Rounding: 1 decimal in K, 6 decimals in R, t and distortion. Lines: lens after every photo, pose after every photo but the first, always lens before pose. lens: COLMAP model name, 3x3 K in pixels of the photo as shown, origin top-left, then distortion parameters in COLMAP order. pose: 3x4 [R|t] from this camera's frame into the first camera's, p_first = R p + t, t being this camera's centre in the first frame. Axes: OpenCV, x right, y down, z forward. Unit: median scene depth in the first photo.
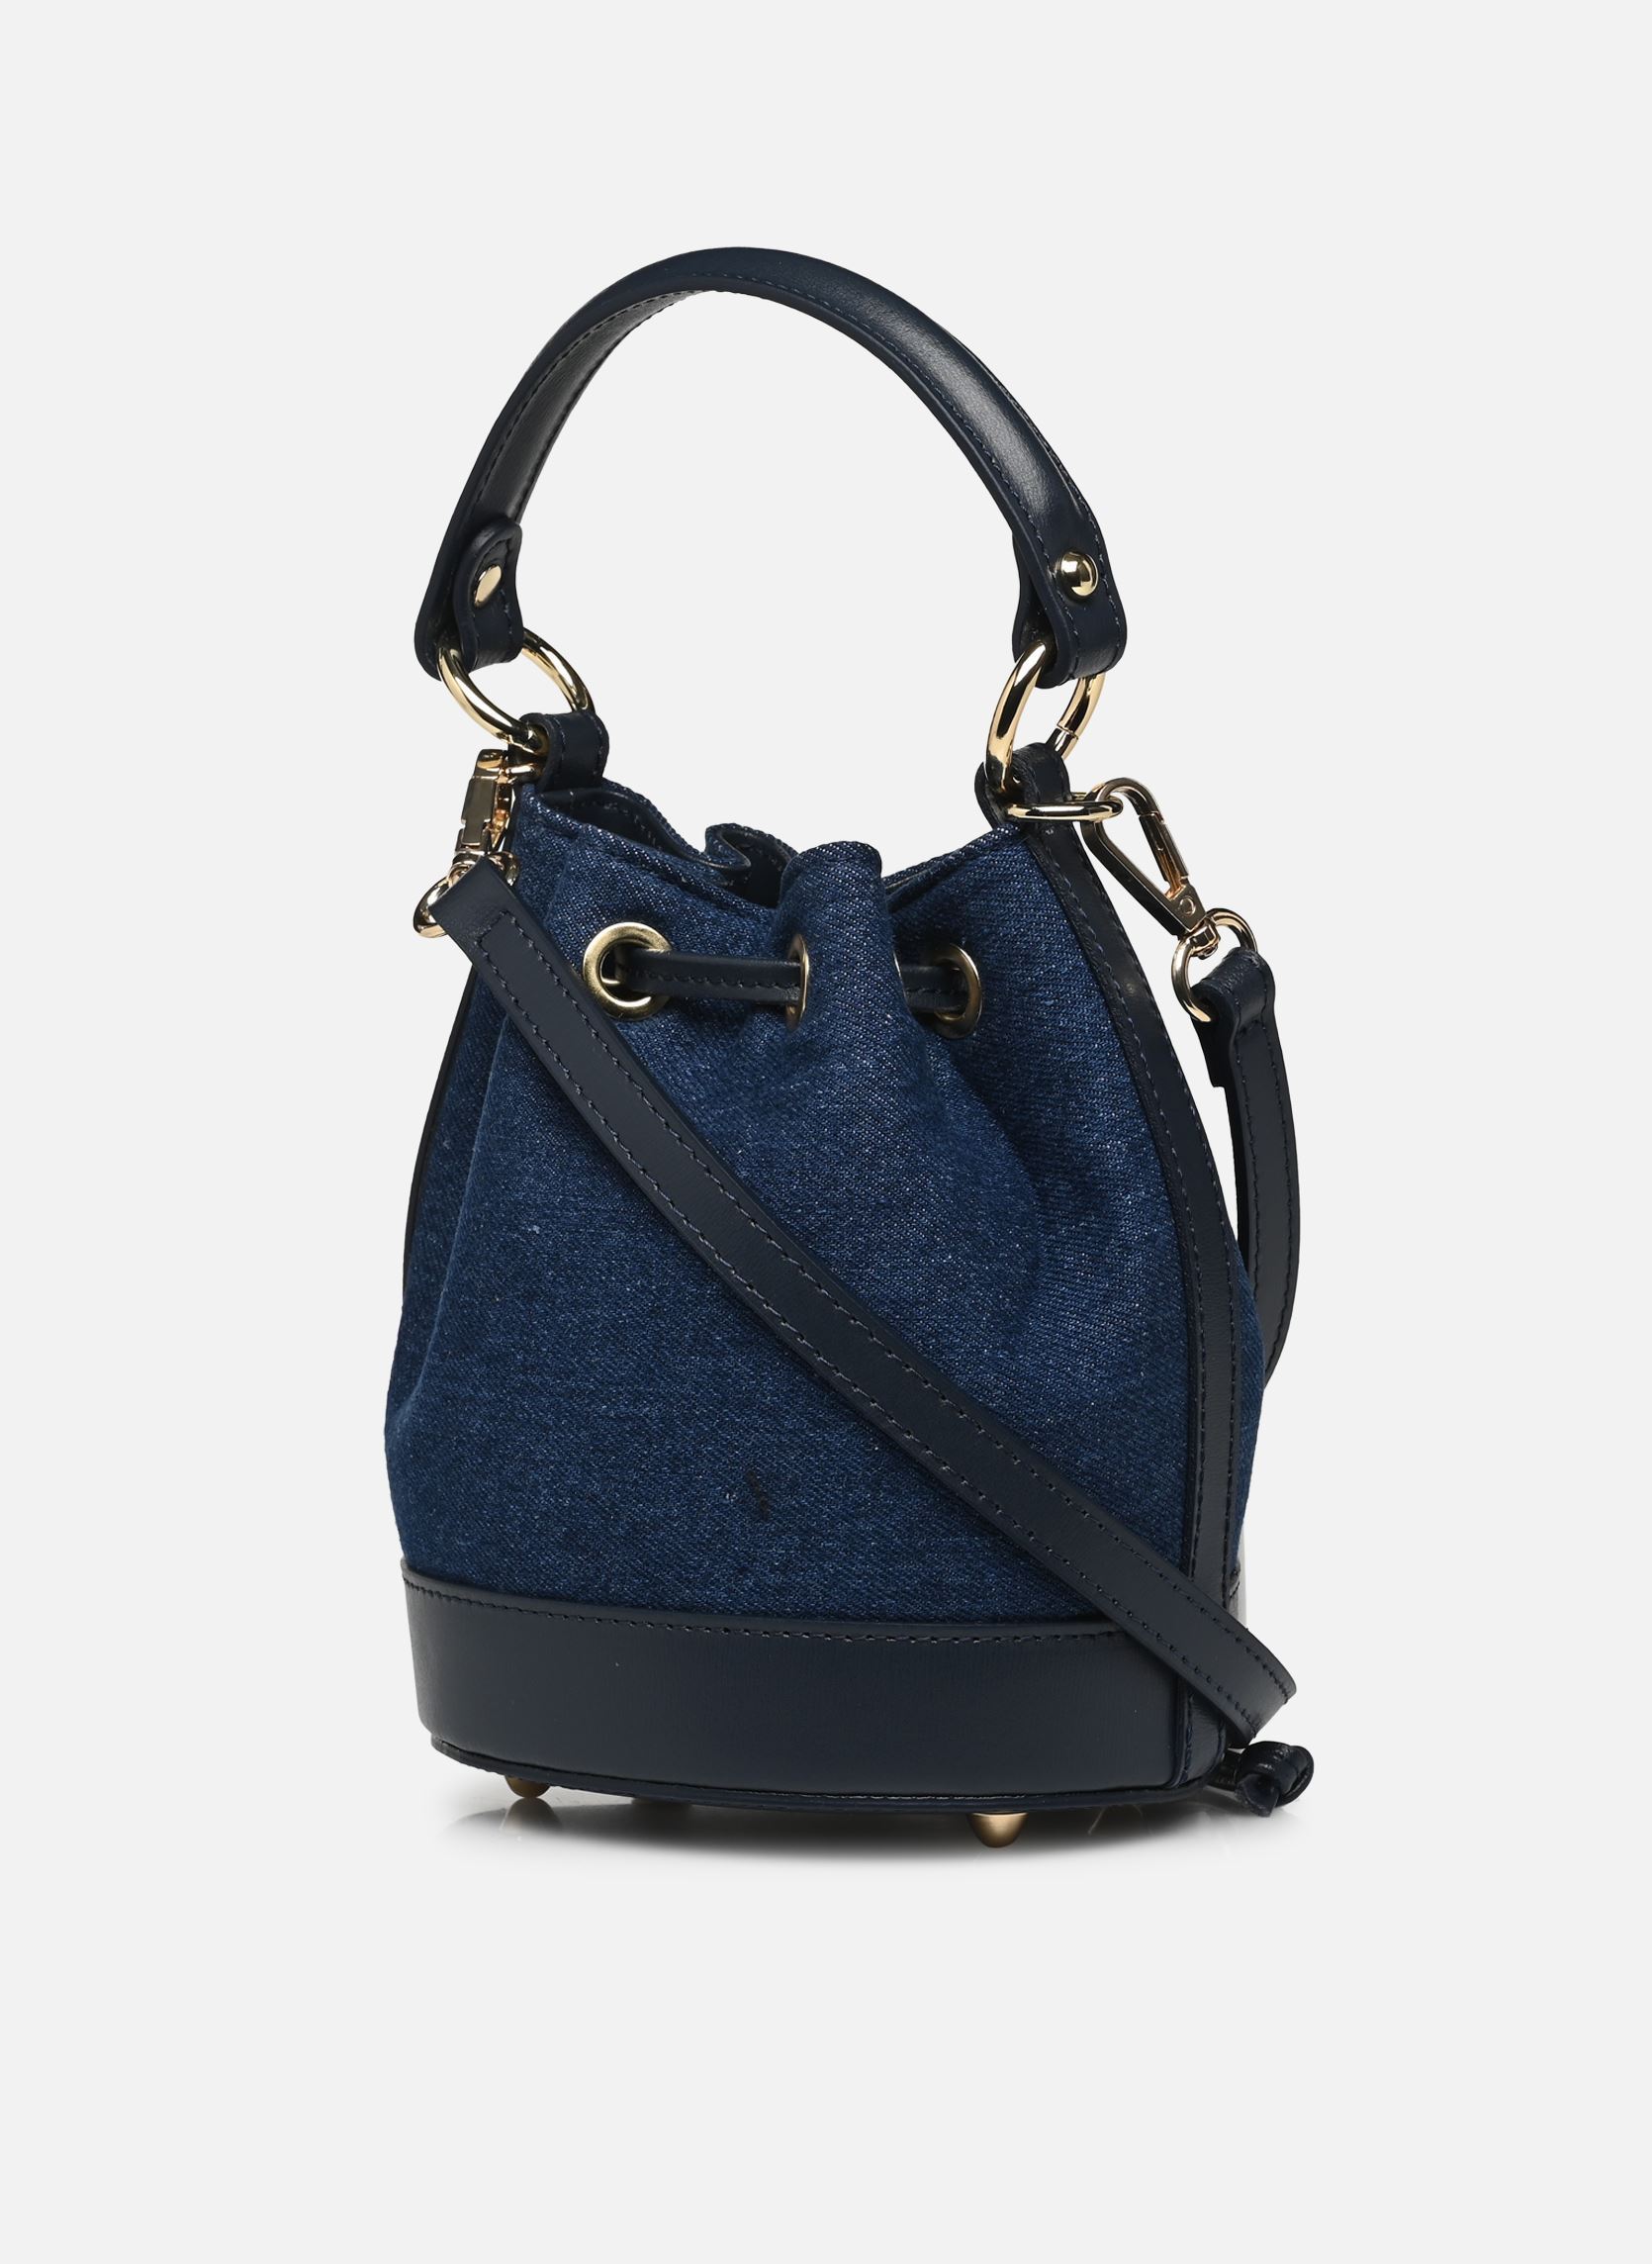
lens RADIAL K [[8587.1, 0, 823.9], [0, 8587.1, 1147.7], [0, 0, 1]] dist [-0.036437, 0.000000]
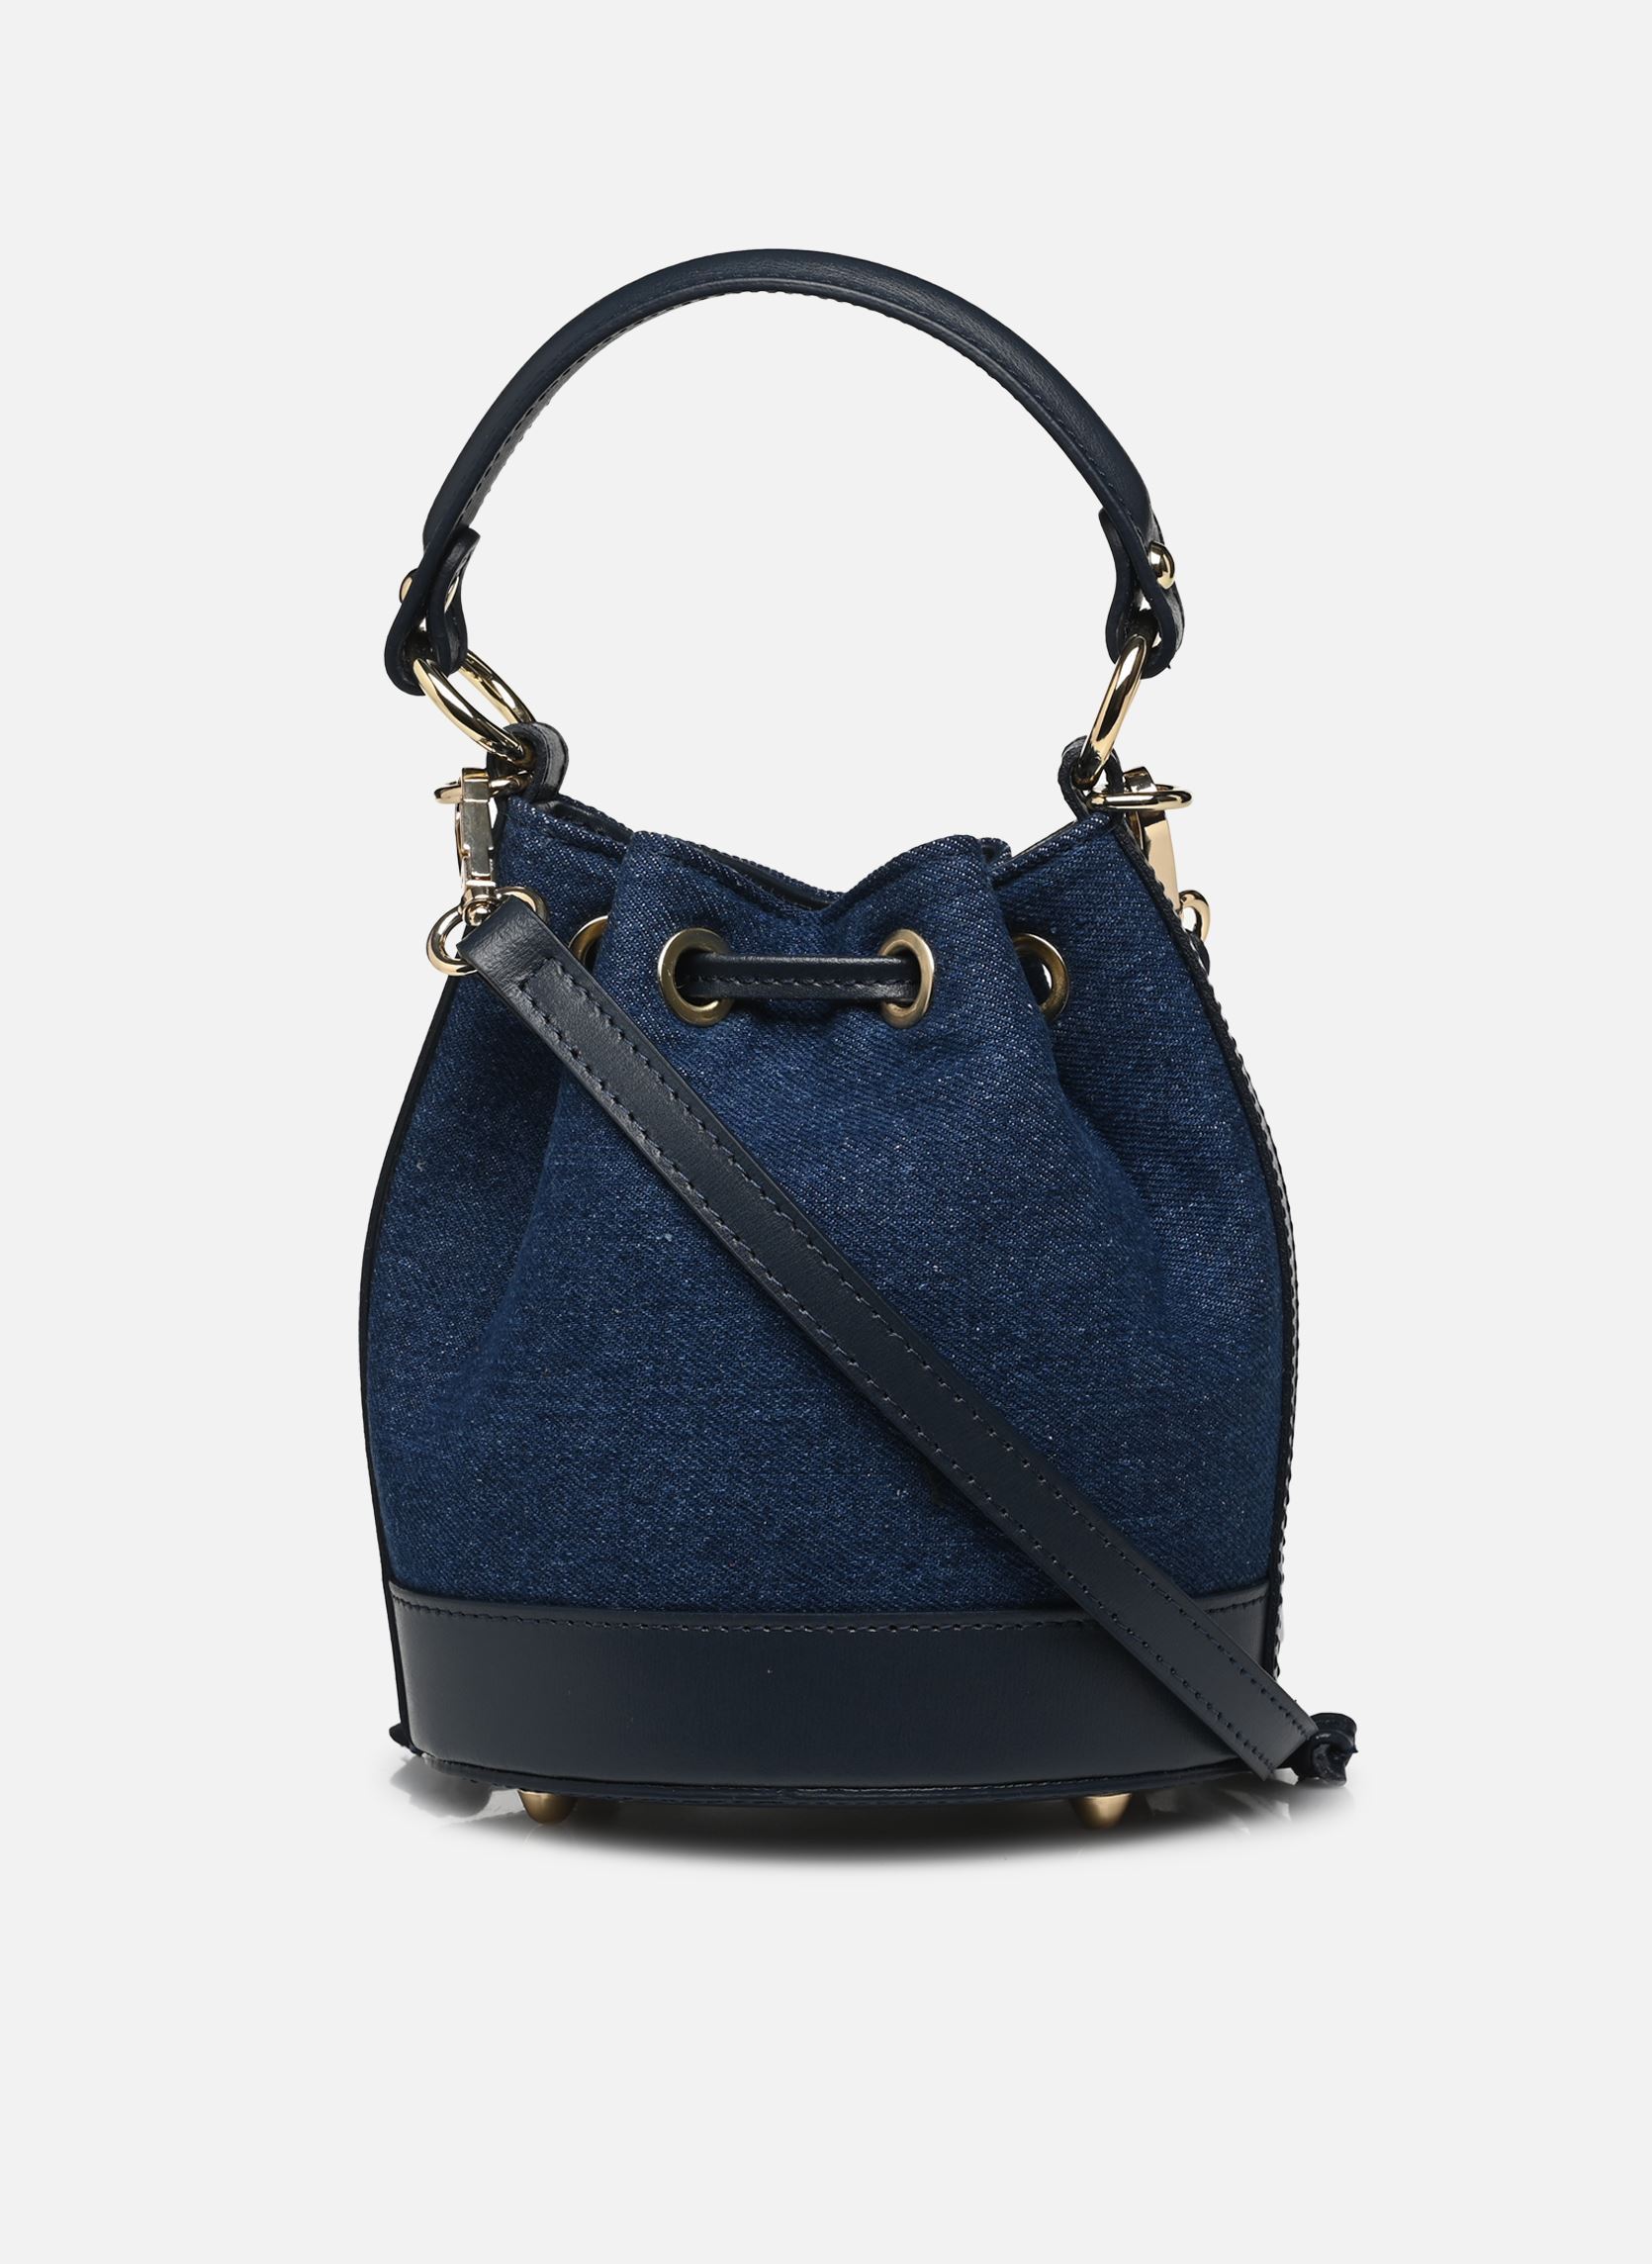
lens RADIAL K [[8587.1, 0, 826.4], [0, 8587.1, 1118.0], [0, 0, 1]] dist [-0.036437, 0.000000]
pose [[0.926510, -0.042105, 0.373907, -0.387154], [0.050317, 0.998658, -0.012224, 0.008815], [-0.372891, 0.030139, 0.927386, 0.074934]]
